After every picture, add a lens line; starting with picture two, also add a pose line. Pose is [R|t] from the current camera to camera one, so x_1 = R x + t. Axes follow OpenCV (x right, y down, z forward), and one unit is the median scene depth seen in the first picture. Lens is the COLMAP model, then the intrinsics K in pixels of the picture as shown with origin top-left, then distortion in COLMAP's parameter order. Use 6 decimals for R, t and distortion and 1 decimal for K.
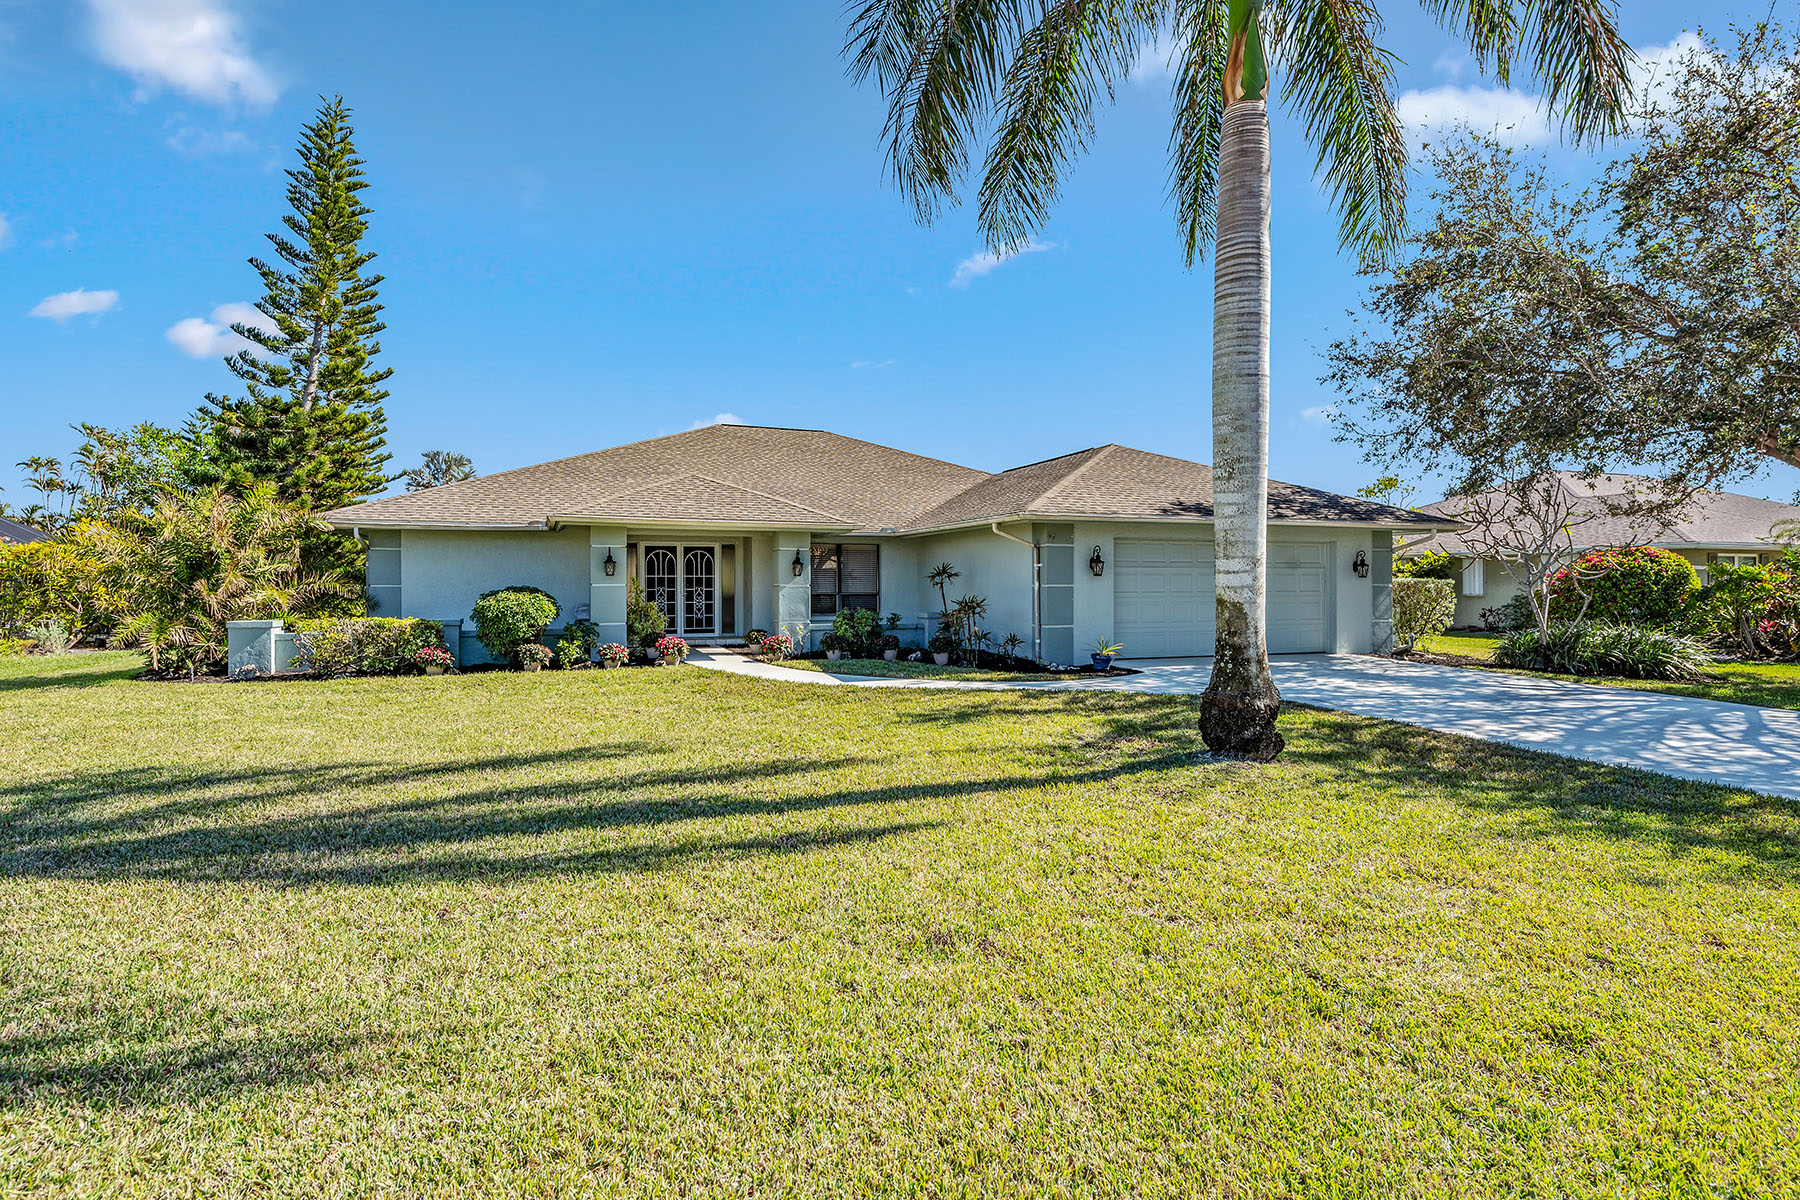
lens RADIAL K [[945.0, 0, 899.3], [0, 945.0, 600.9], [0, 0, 1]] dist [0.015326, 0.001401]
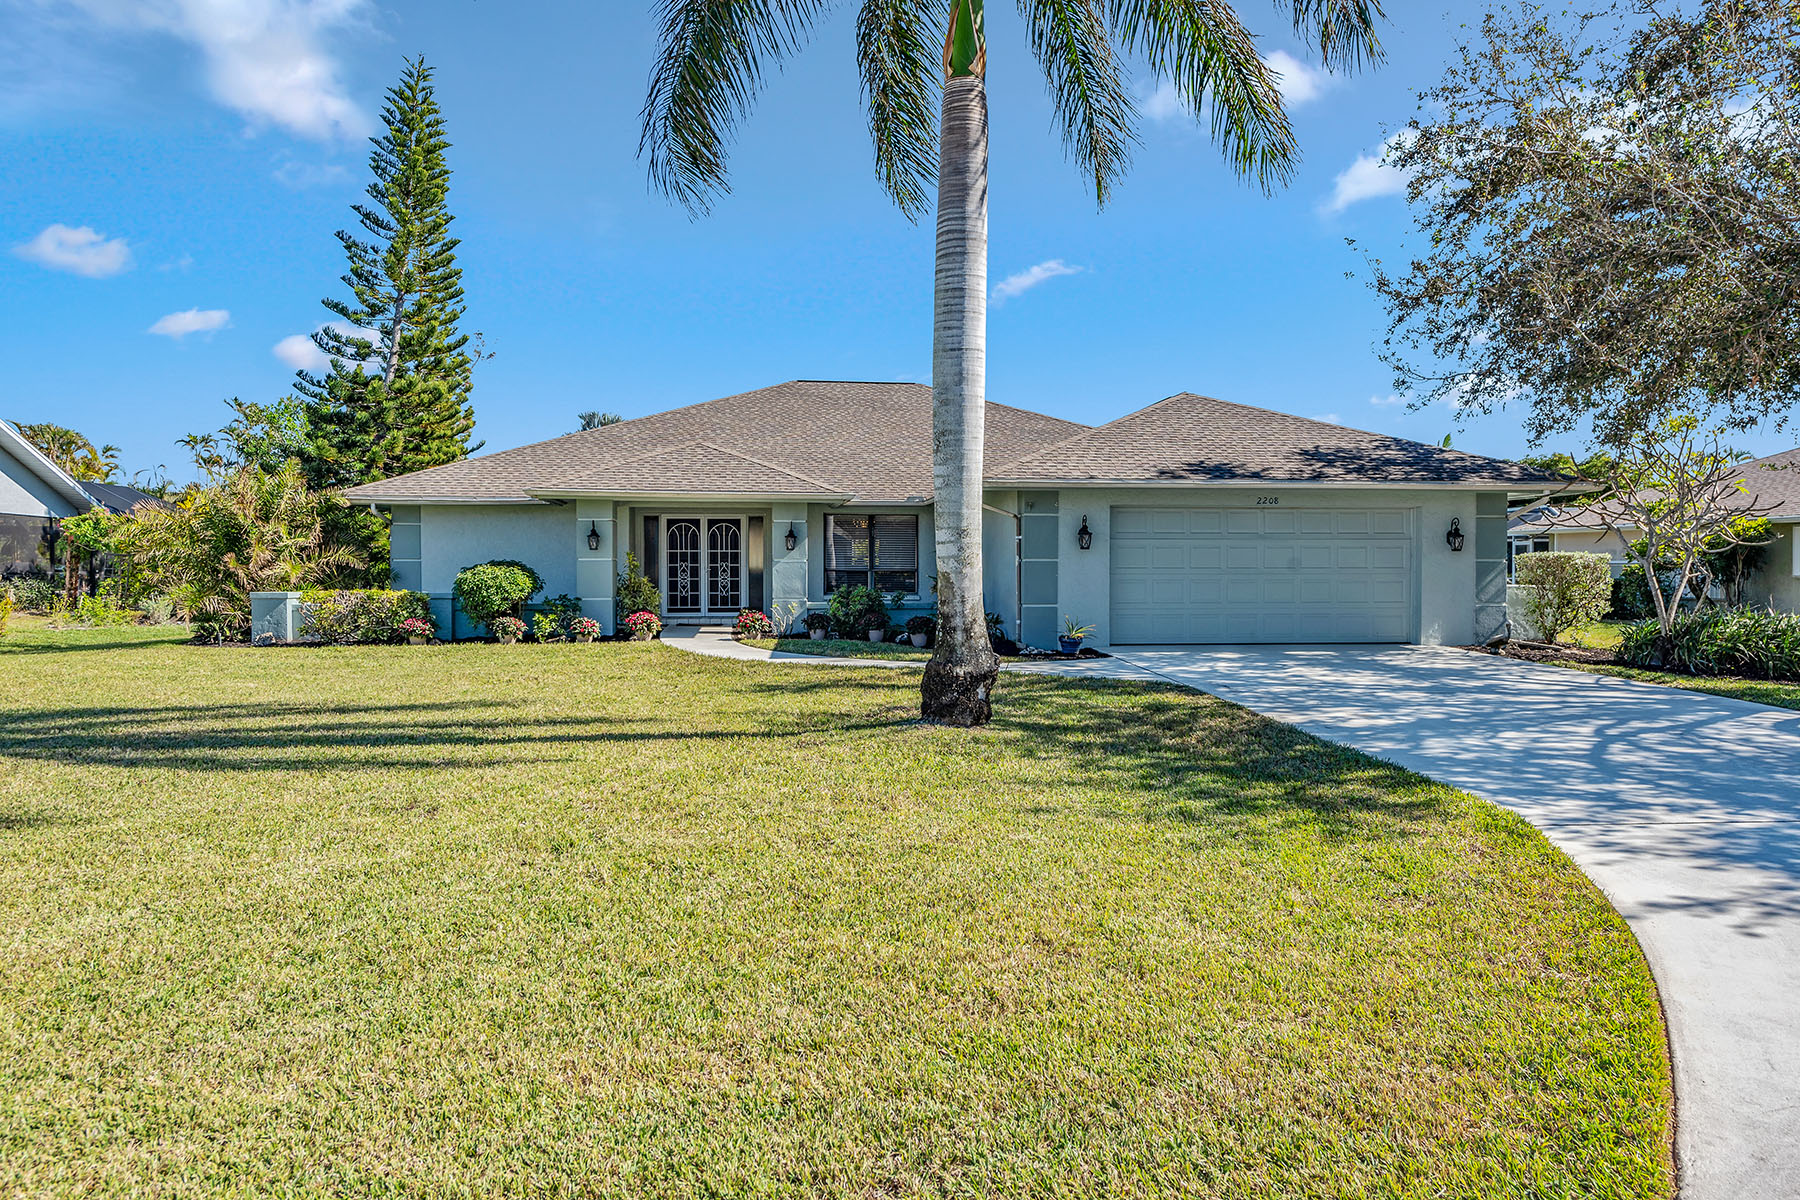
lens RADIAL K [[1235.8, 0, 900.9], [0, 1235.8, 600.3], [0, 0, 1]] dist [0.039422, -0.004757]
pose [[0.964764, 0.009563, -0.262945, 0.328529], [-0.006724, 0.999909, 0.011694, 0.008333], [0.263033, -0.009514, 0.964740, -0.150002]]
